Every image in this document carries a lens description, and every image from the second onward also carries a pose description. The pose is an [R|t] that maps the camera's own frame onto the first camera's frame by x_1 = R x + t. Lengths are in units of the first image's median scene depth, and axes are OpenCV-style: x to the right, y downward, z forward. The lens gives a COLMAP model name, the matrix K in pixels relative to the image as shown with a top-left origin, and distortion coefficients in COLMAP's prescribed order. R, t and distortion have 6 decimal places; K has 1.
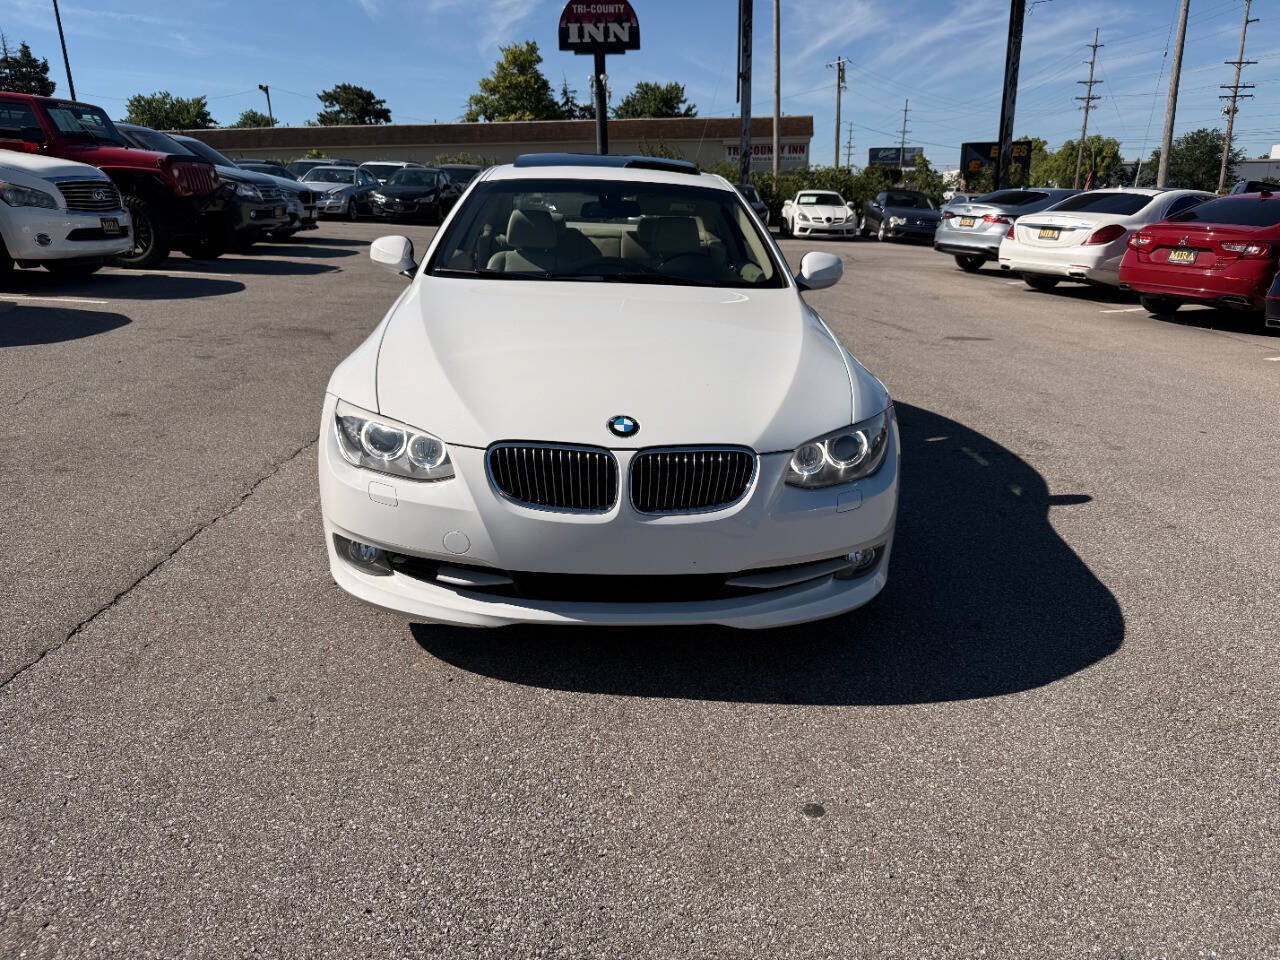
lens RADIAL K [[924.1, 0, 644.7], [0, 924.1, 484.4], [0, 0, 1]] dist [0.012951, -0.017154]
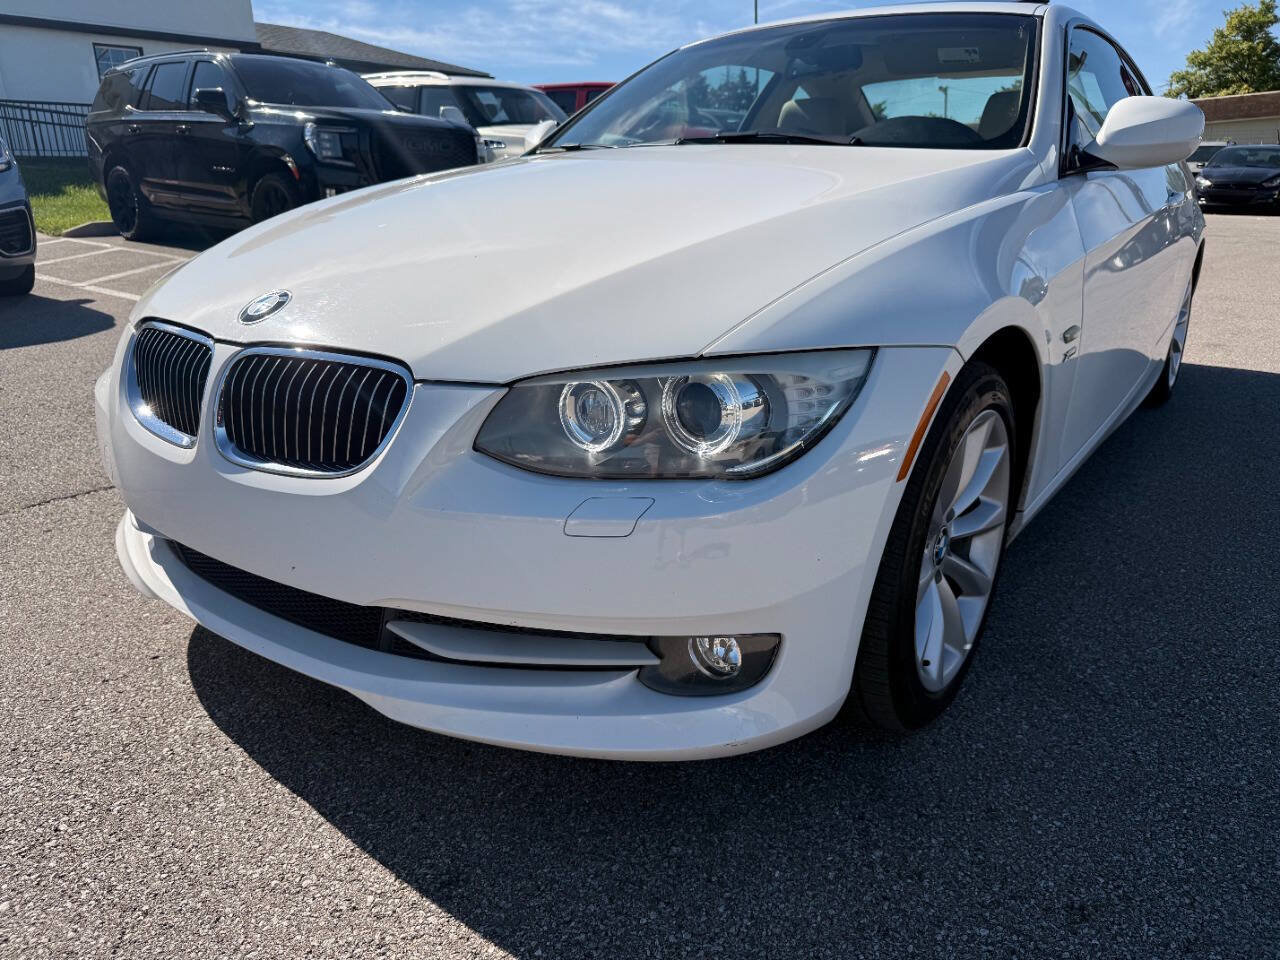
lens RADIAL K [[929.3, 0, 633.2], [0, 929.3, 480.4], [0, 0, 1]] dist [-0.013873, 0.008902]
pose [[0.772507, 0.165132, -0.613159, 0.048649], [-0.168329, 0.984304, 0.053012, -0.002351], [0.612289, 0.062261, 0.788179, 0.063514]]
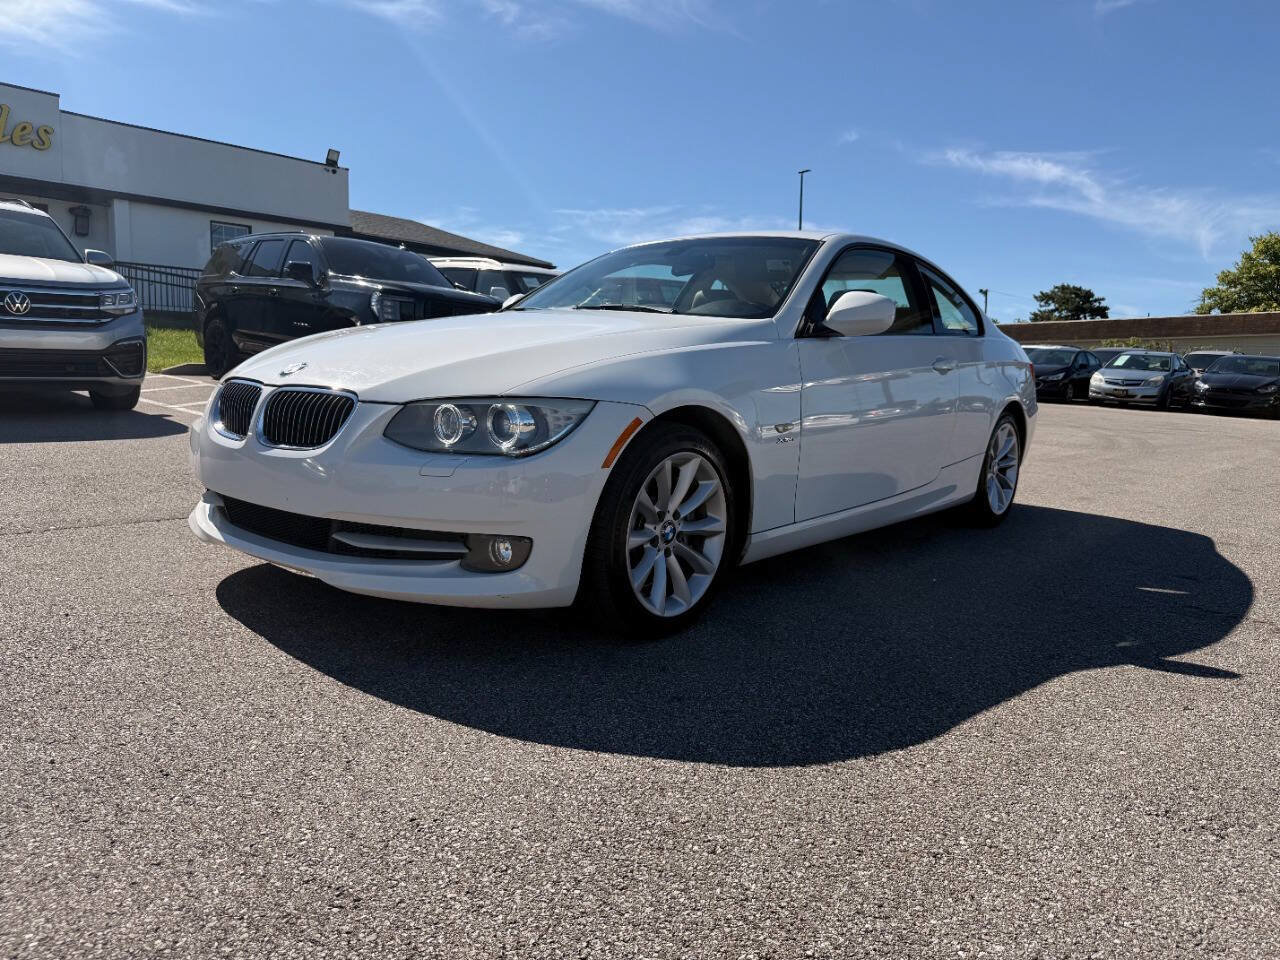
lens RADIAL K [[924.1, 0, 635.9], [0, 924.1, 469.8], [0, 0, 1]] dist [0.012951, -0.017154]
pose [[0.733380, 0.084870, -0.674500, 0.093644], [-0.231392, 0.964098, -0.130282, 0.009222], [0.639227, 0.251620, 0.726689, 0.045643]]
